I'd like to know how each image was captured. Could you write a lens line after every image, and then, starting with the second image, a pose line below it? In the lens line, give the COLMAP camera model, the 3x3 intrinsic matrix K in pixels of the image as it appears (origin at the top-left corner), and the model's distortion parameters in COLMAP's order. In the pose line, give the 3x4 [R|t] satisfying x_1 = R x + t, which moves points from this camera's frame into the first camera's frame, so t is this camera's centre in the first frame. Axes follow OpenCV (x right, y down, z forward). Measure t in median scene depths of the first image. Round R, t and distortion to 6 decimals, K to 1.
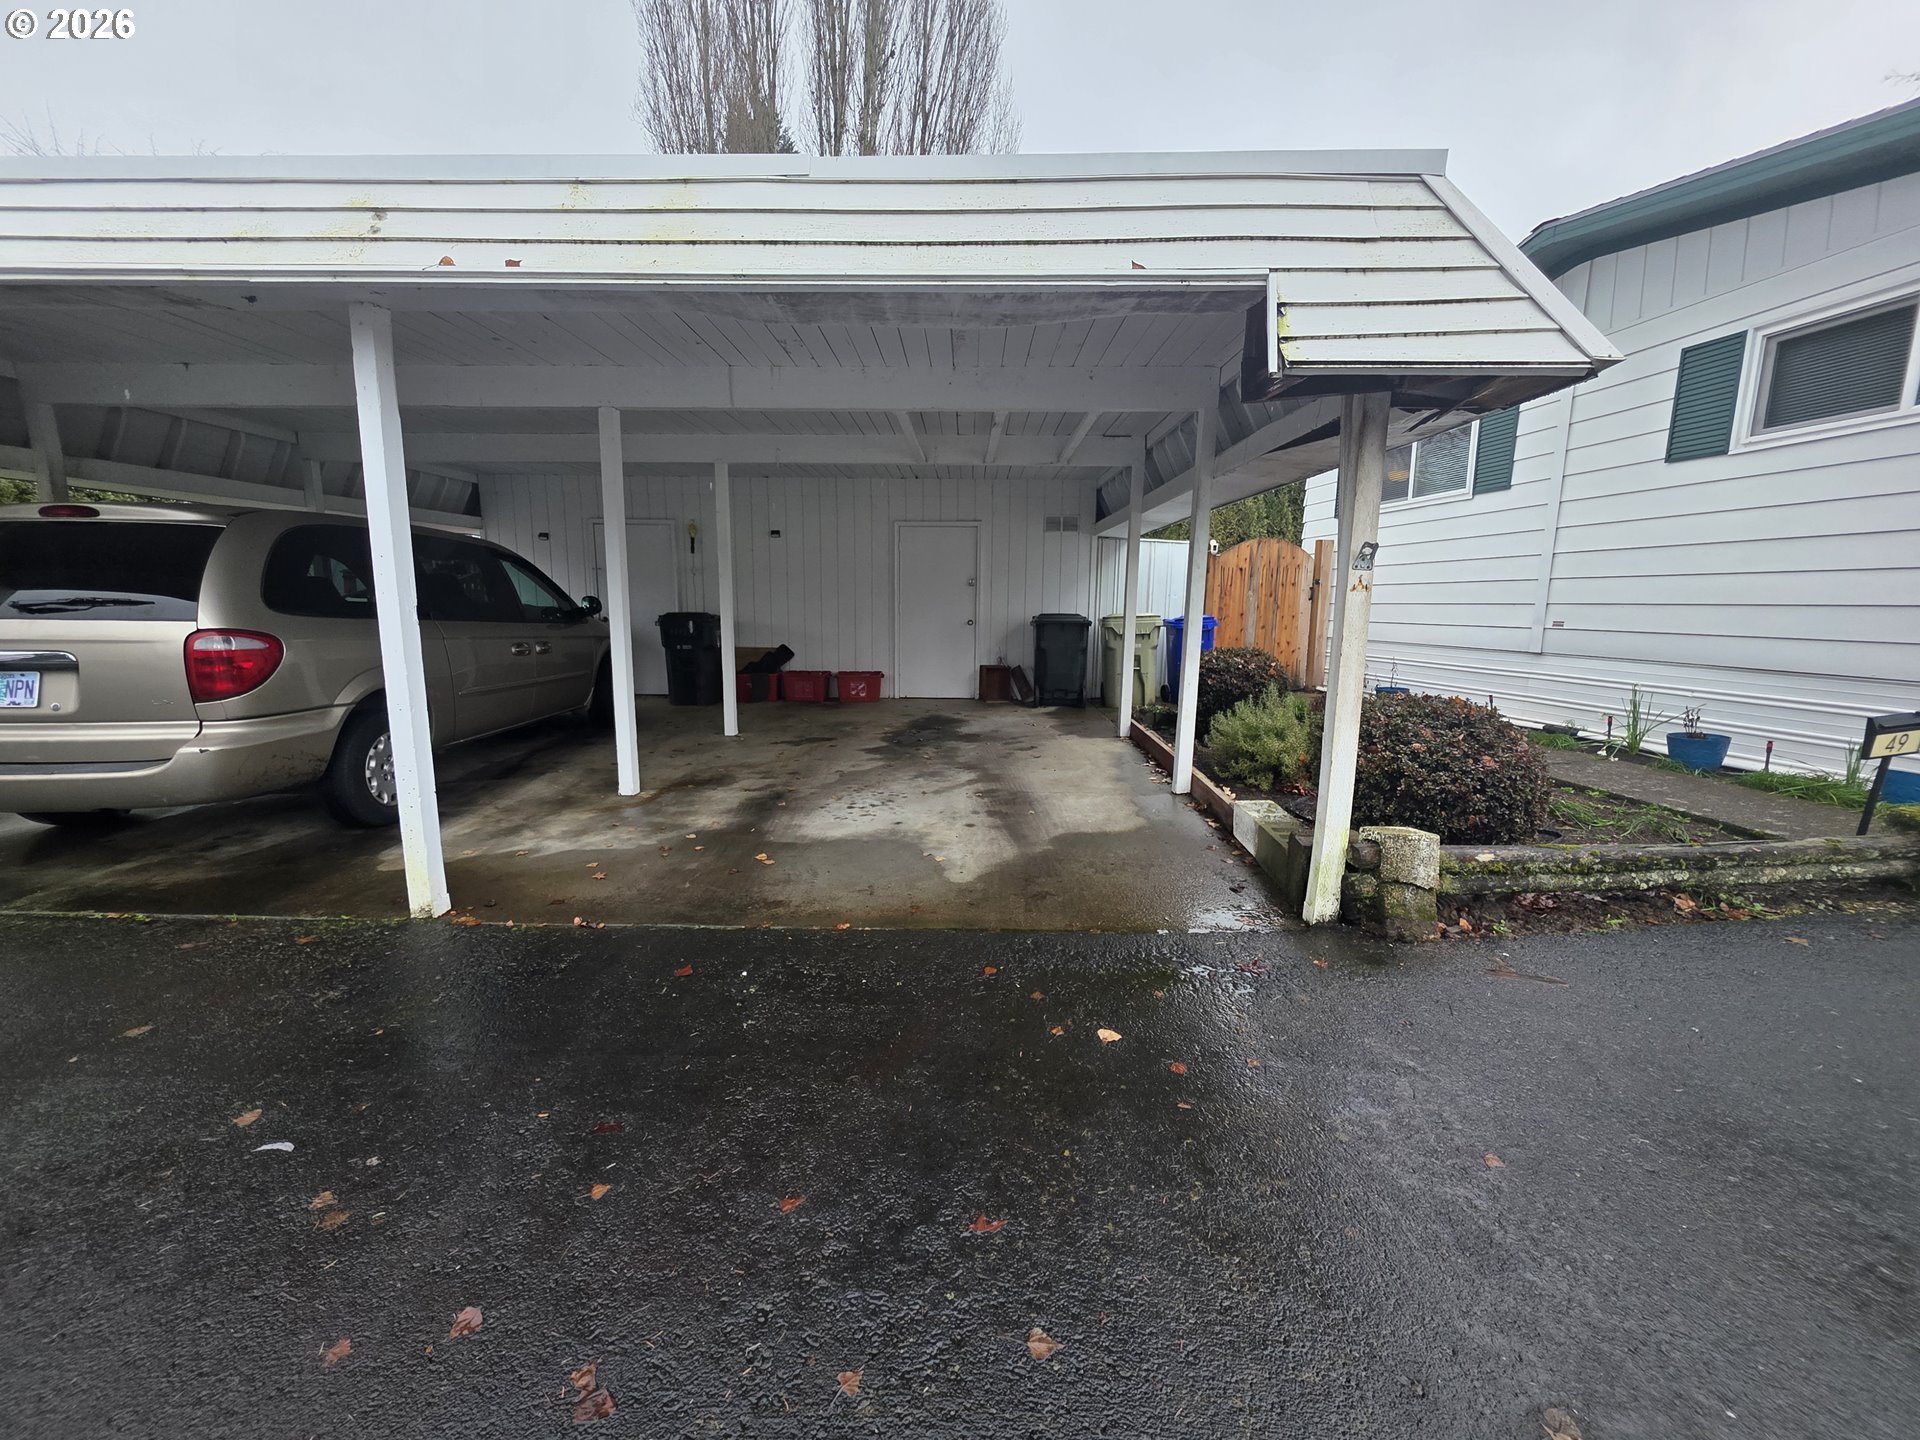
lens RADIAL K [[766.8, 0, 960.0], [0, 766.8, 720.0], [0, 0, 1]] dist [-0.001829, -0.000390]
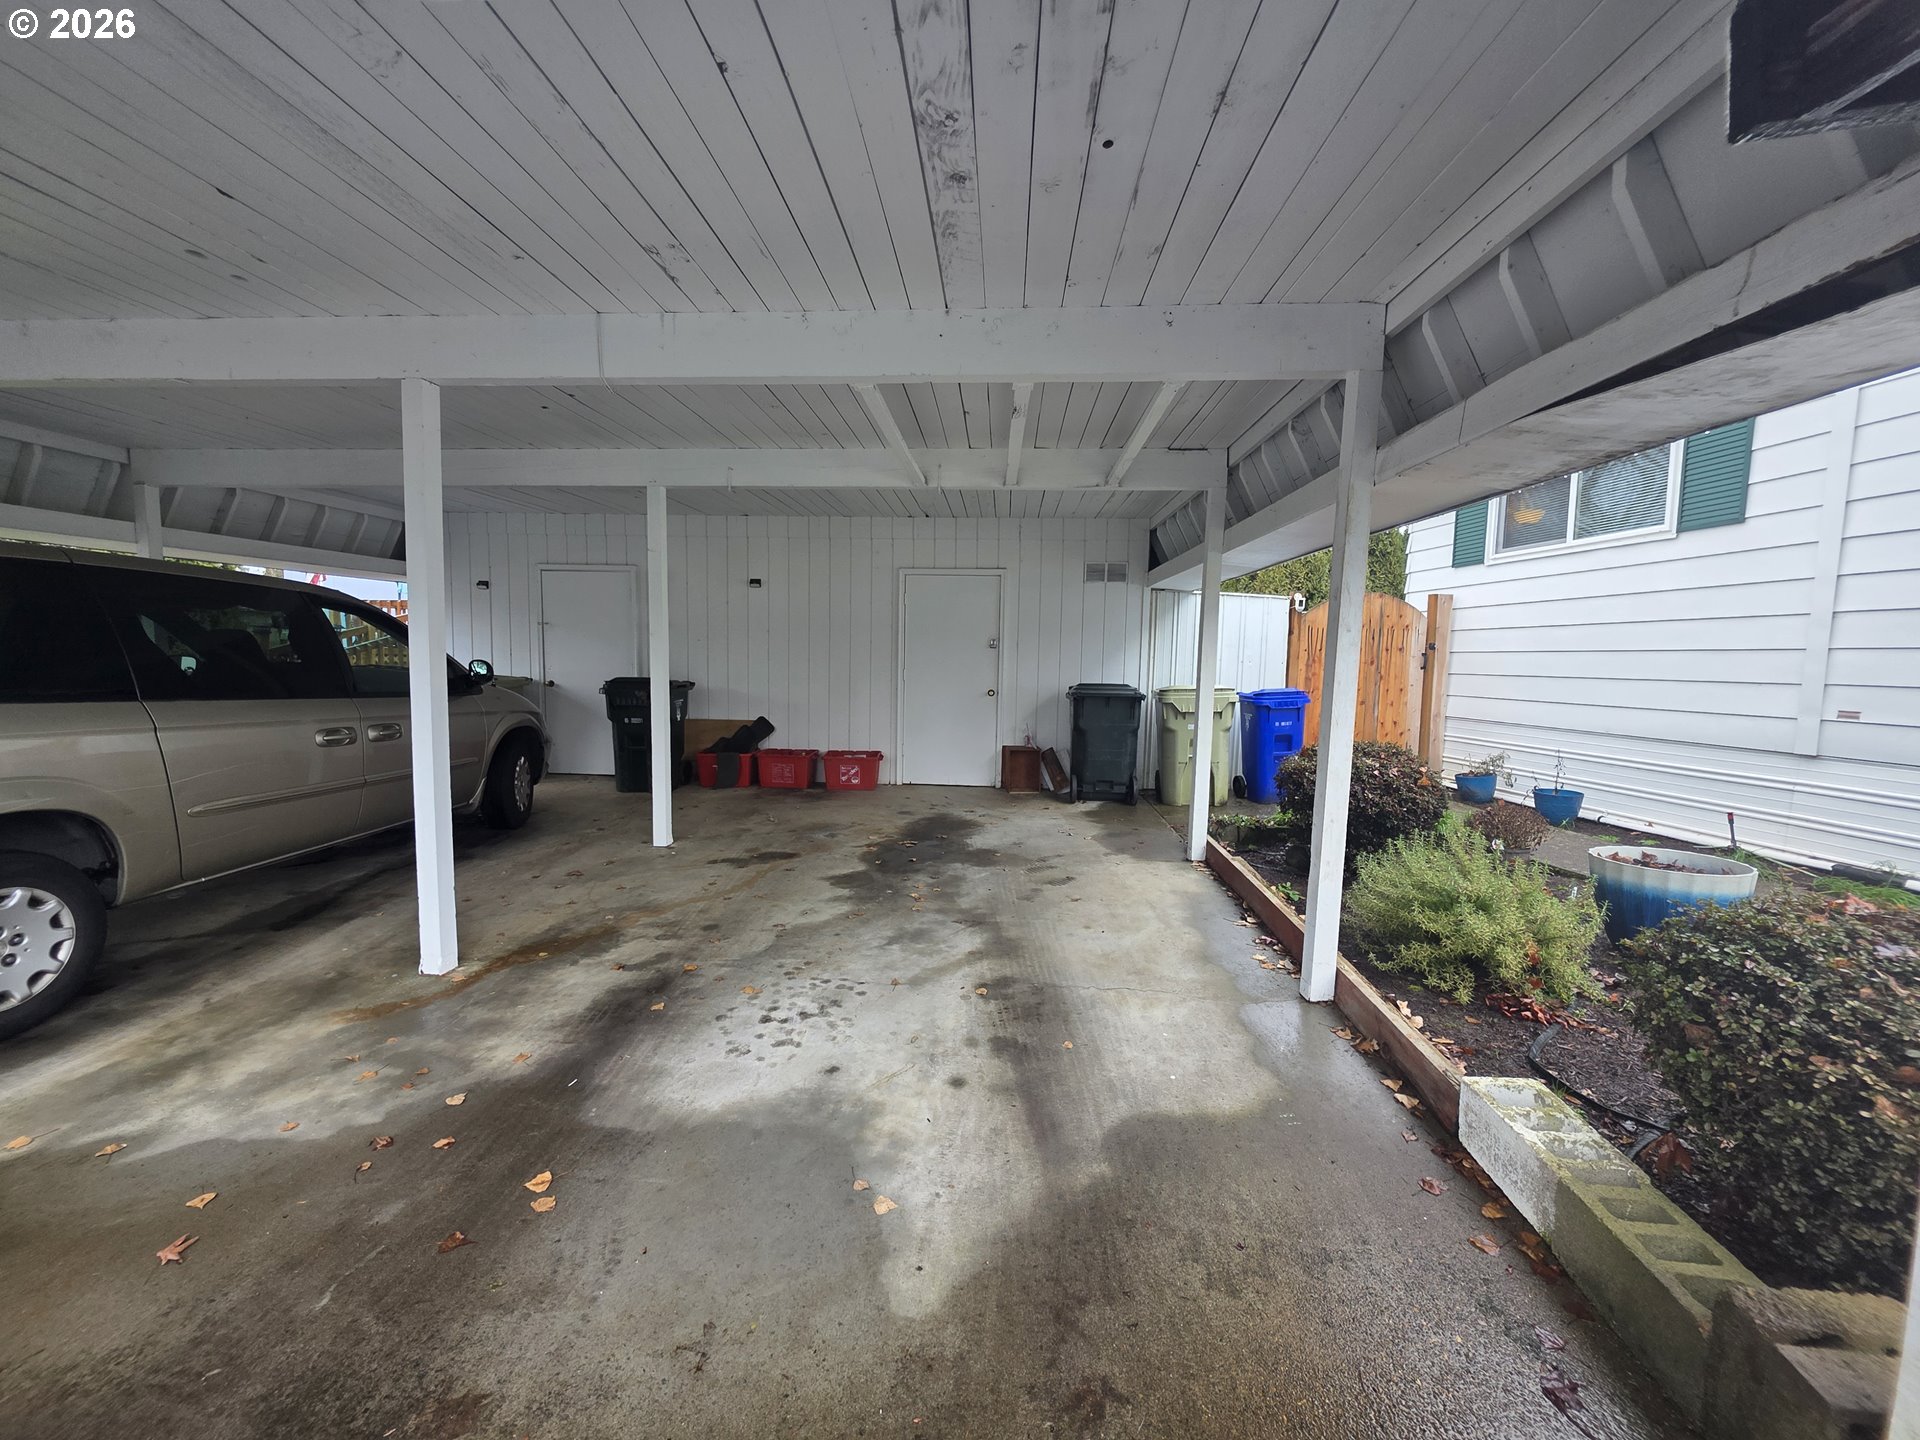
lens RADIAL K [[766.8, 0, 960.0], [0, 766.8, 720.0], [0, 0, 1]] dist [-0.001829, -0.000390]
pose [[0.998935, 0.012966, -0.044289, 0.024079], [-0.016112, 0.997315, -0.071431, -0.057826], [0.043244, 0.072069, 0.996462, 0.281921]]
